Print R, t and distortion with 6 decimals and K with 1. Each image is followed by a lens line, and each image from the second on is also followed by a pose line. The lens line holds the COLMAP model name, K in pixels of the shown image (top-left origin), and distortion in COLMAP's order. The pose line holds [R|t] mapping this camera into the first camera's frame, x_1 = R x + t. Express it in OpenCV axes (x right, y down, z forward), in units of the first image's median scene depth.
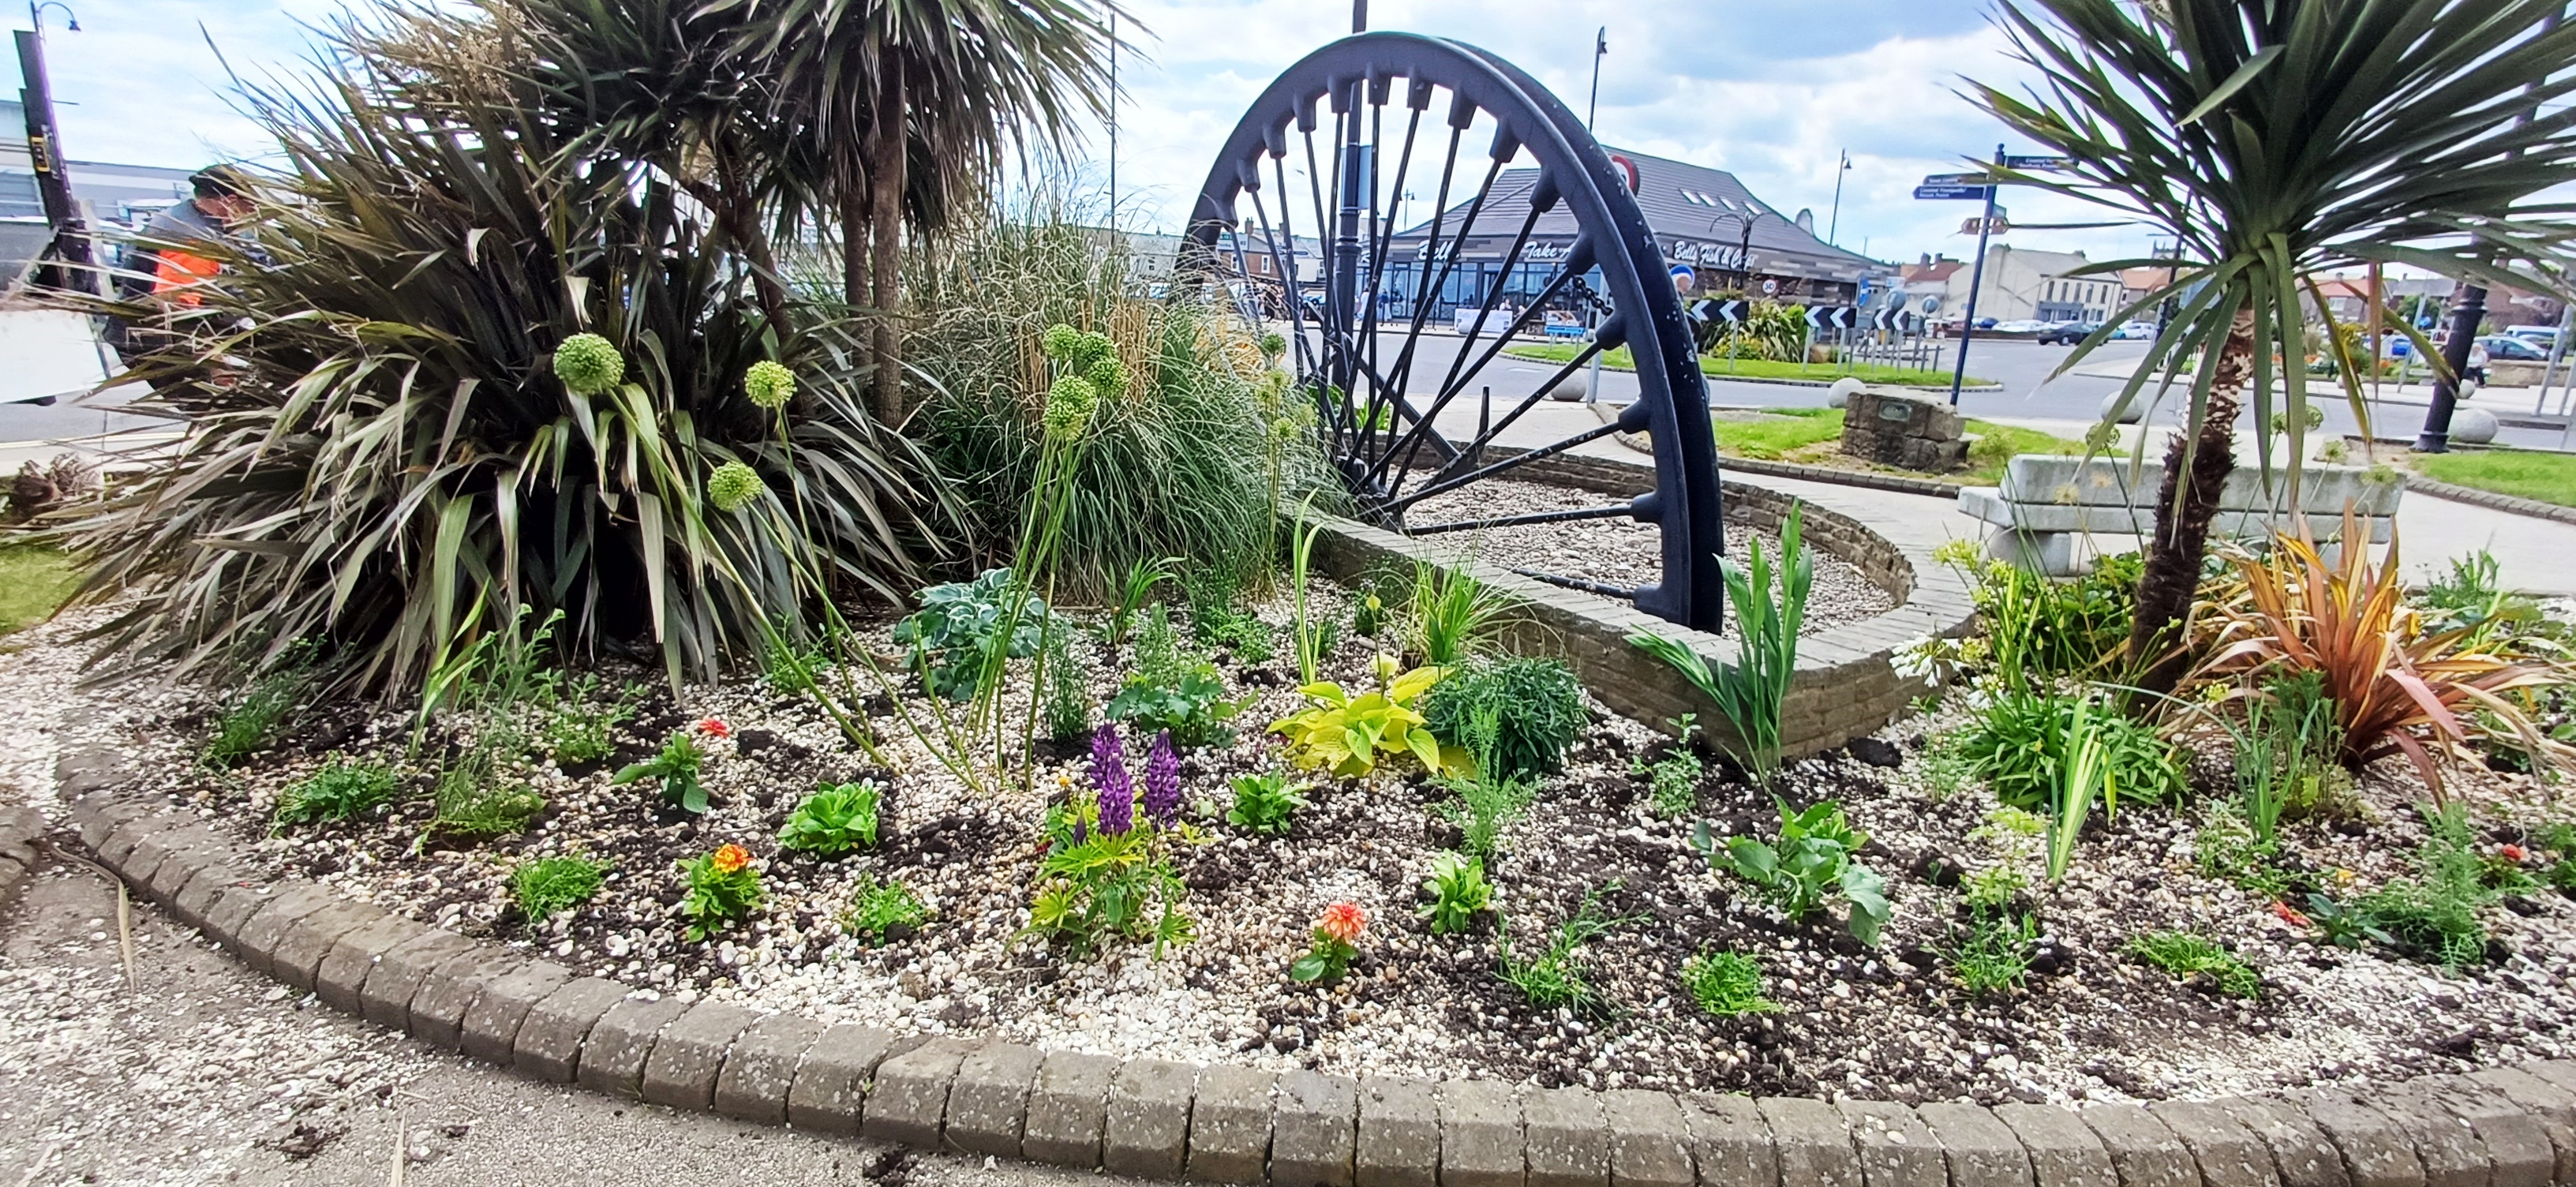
lens RADIAL K [[1114.7, 0, 1317.6], [0, 1114.7, 614.1], [0, 0, 1]] dist [0.000214, 0.000963]
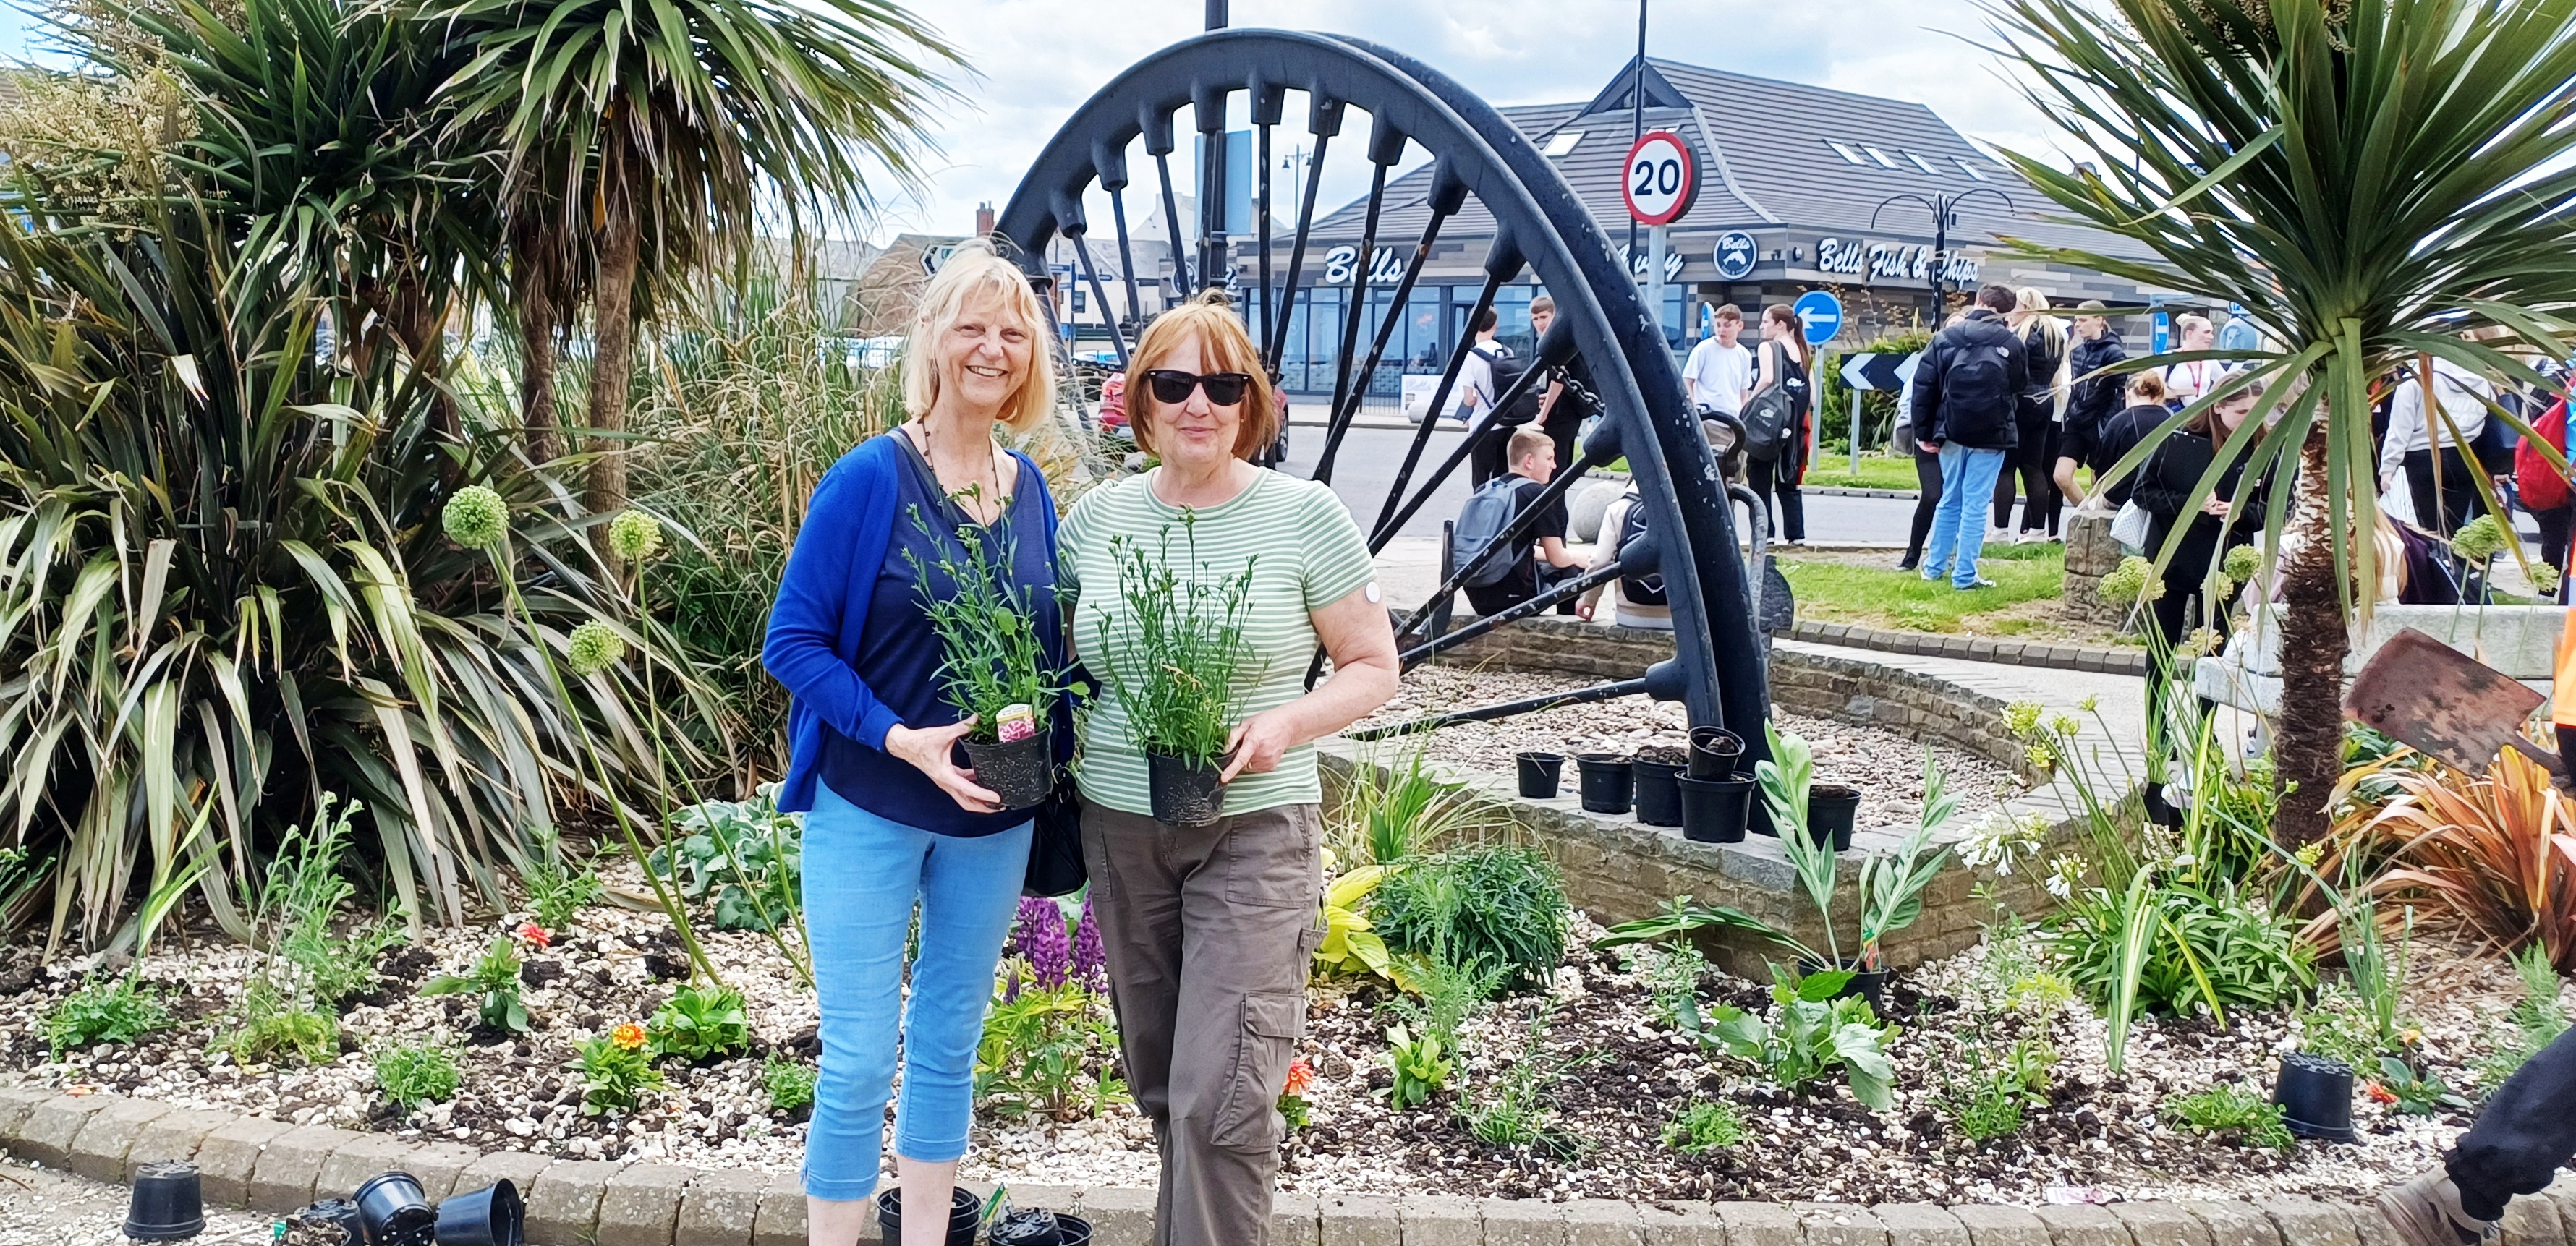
lens RADIAL K [[2300.4, 0, 1285.3], [0, 2300.4, 620.4], [0, 0, 1]] dist [0.016428, -0.002967]
pose [[0.997432, -0.027165, 0.066274, -0.072761], [0.037471, 0.986470, -0.159604, 0.146925], [-0.061041, 0.161678, 0.984954, -0.702172]]
